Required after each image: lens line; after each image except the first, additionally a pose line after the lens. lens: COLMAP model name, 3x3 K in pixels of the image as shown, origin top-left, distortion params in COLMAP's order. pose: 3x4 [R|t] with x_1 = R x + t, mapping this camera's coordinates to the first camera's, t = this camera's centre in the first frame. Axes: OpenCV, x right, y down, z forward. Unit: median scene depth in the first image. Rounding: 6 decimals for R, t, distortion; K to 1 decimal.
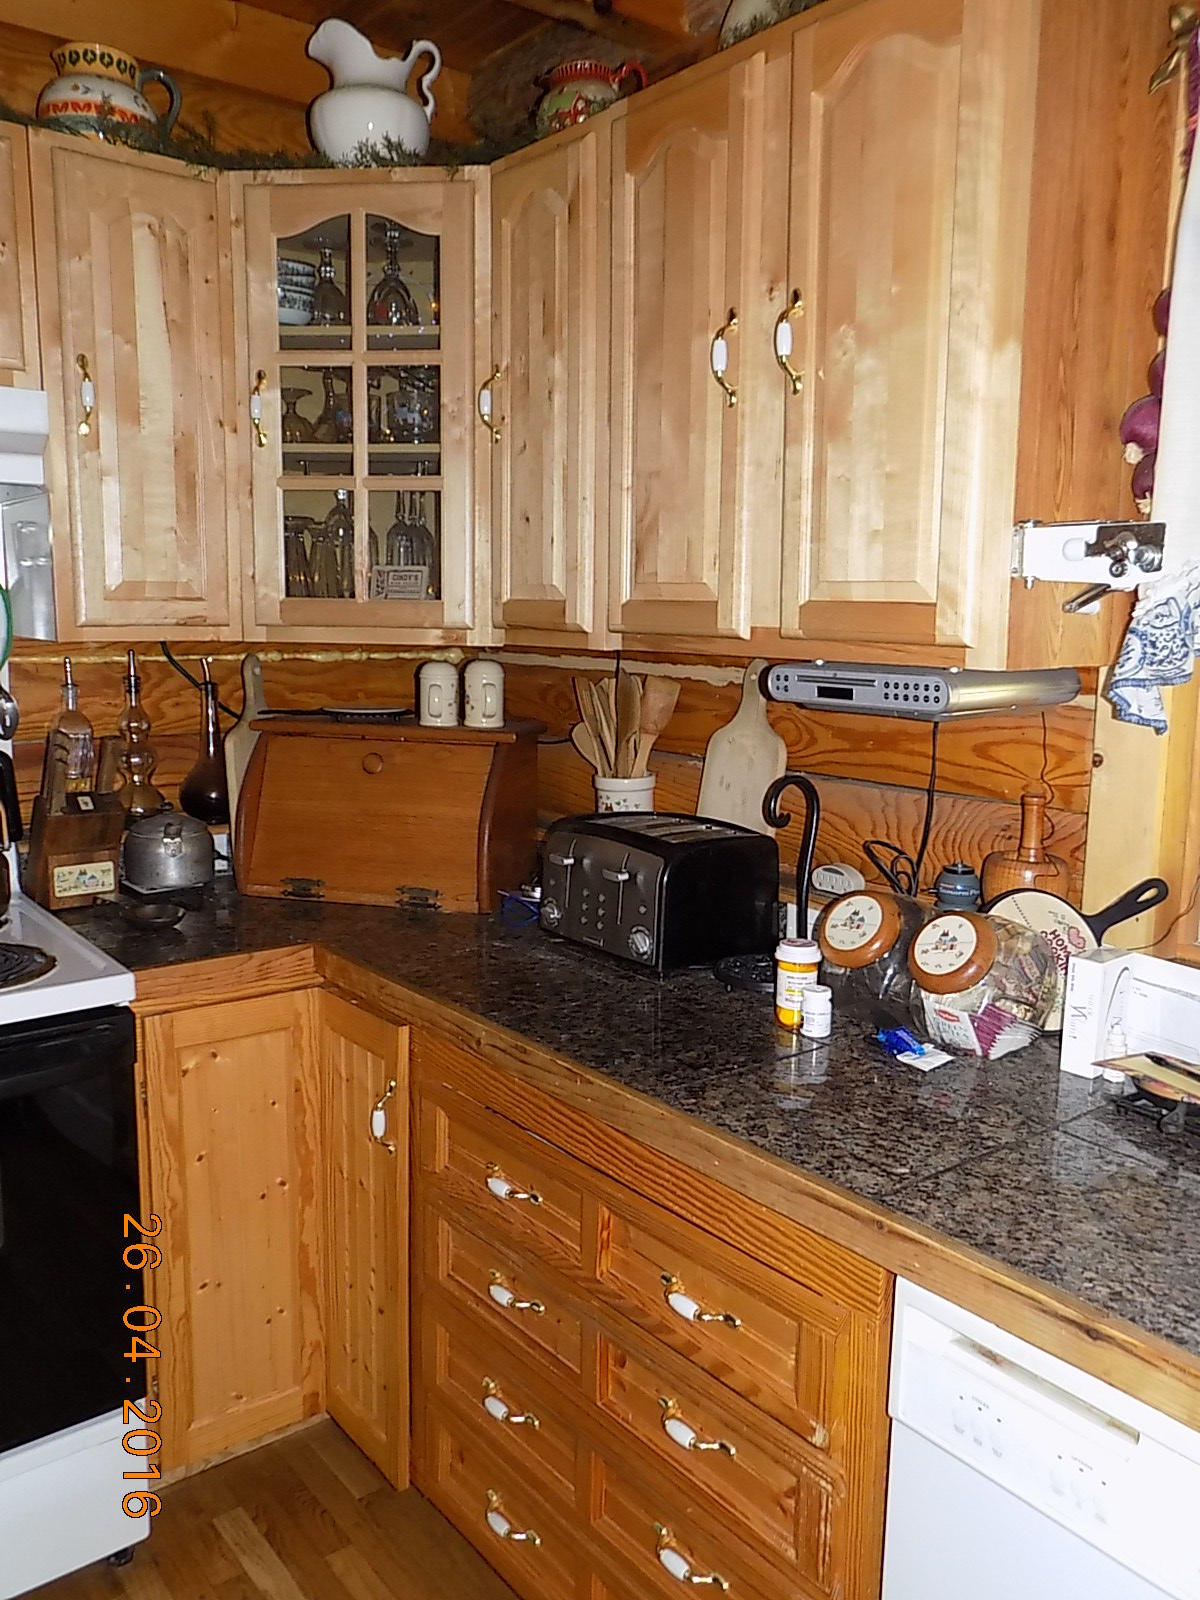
lens RADIAL K [[1301.7, 0, 593.4], [0, 1301.7, 808.6], [0, 0, 1]] dist [-0.060839, 0.099207]
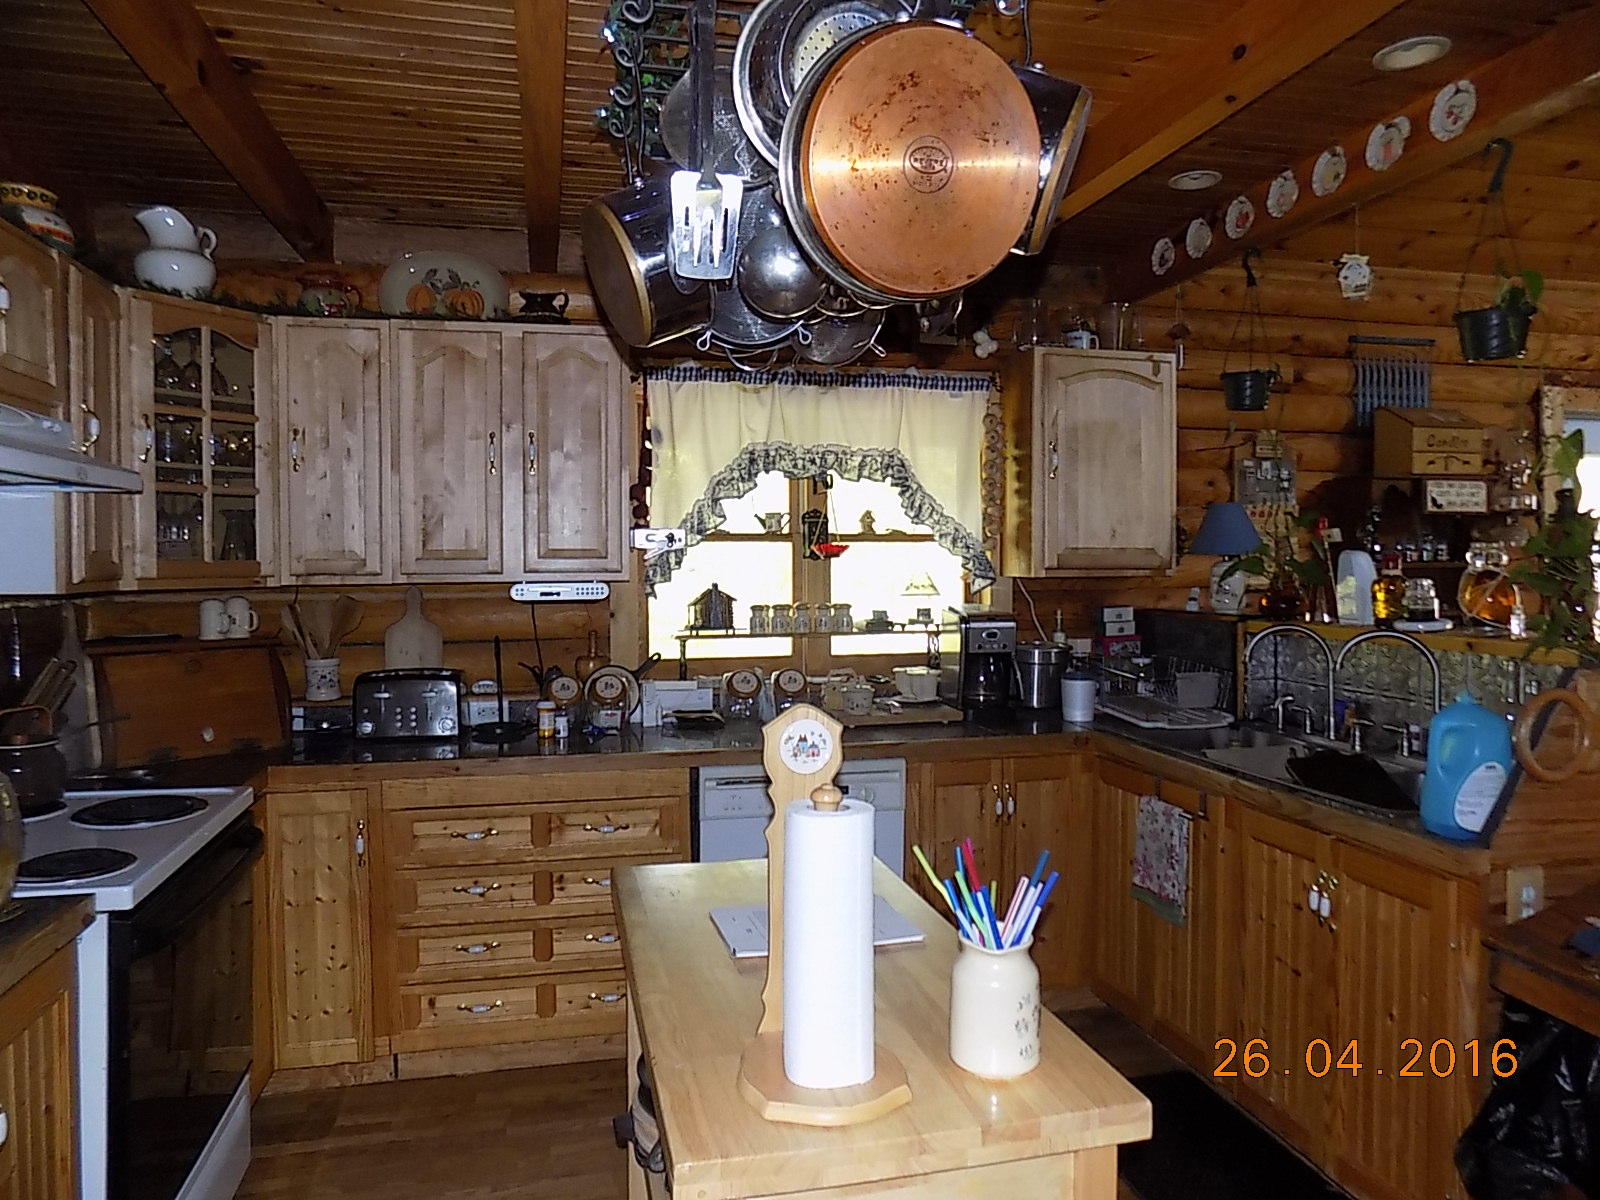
lens RADIAL K [[1079.5, 0, 809.1], [0, 1079.5, 589.6], [0, 0, 1]] dist [-0.082308, 0.083428]
pose [[0.408171, -0.043890, 0.911850, -1.426009], [0.150867, 0.988353, -0.019960, 0.015352], [-0.900353, 0.145715, 0.410038, -0.254924]]
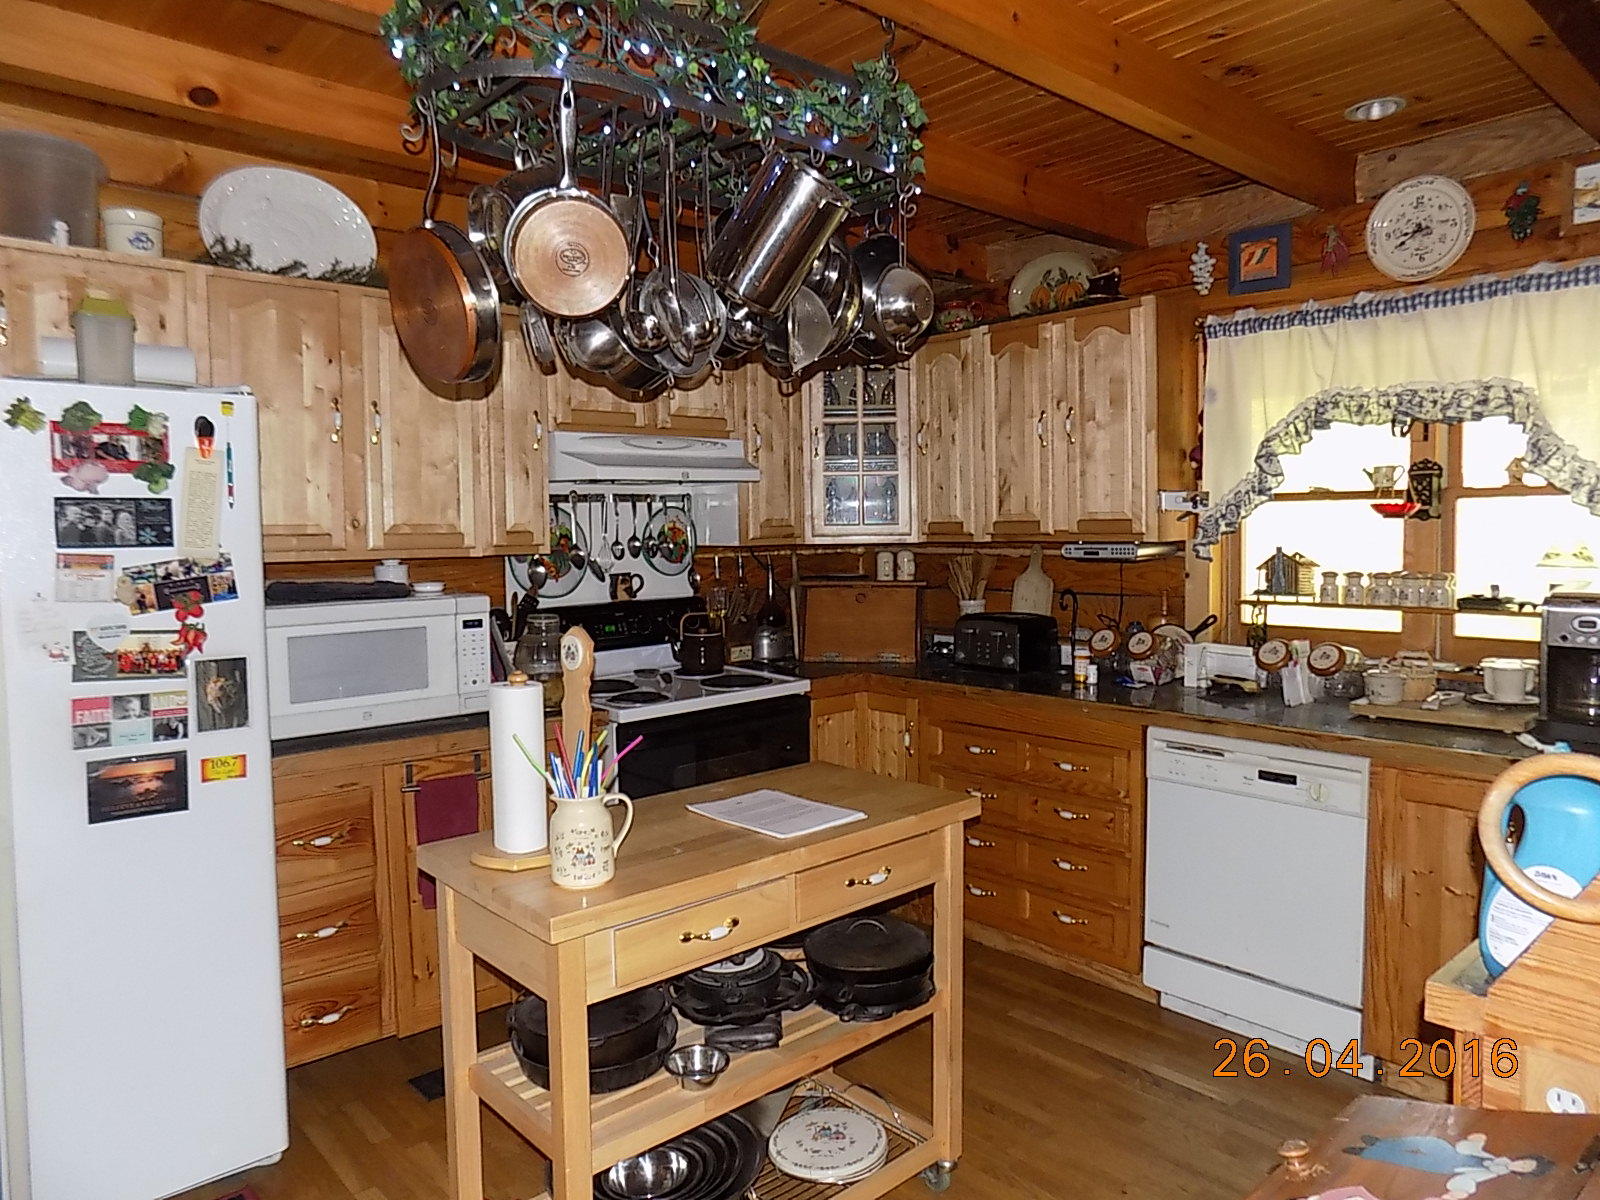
lens RADIAL K [[1079.5, 0, 809.1], [0, 1079.5, 589.6], [0, 0, 1]] dist [-0.082308, 0.083428]
pose [[0.996380, -0.034614, 0.077641, -0.557178], [0.041647, 0.994990, -0.090882, 0.159318], [-0.074106, 0.093787, 0.992830, -1.123644]]
